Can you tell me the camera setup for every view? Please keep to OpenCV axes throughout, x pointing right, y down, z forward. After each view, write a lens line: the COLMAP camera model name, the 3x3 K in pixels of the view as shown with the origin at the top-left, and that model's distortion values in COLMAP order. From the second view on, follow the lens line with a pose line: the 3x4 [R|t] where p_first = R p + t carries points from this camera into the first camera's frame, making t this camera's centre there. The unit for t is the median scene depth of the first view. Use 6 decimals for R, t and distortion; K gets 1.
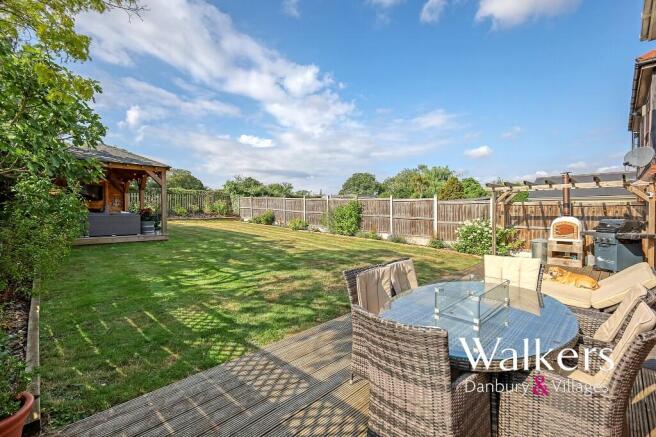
lens RADIAL K [[285.8, 0, 328.0], [0, 285.8, 218.5], [0, 0, 1]] dist [0.000342, -0.000126]
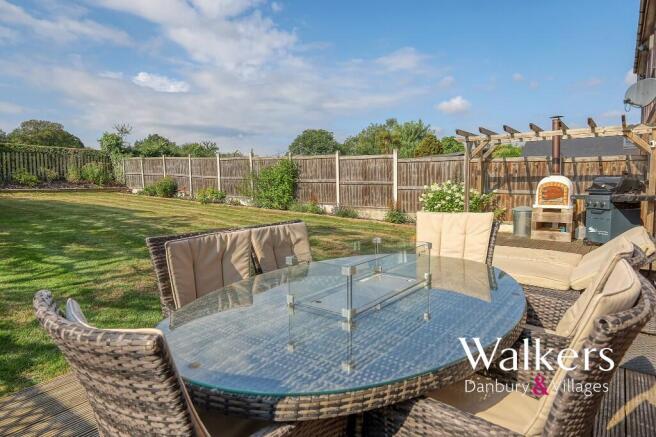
lens RADIAL K [[386.4, 0, 328.0], [0, 386.4, 218.5], [0, 0, 1]] dist [0.000167, 0.000275]
pose [[0.989048, -0.018429, 0.146442, 0.082396], [0.008431, 0.997609, 0.068597, 0.029158], [-0.147356, -0.066611, 0.986838, 0.068151]]
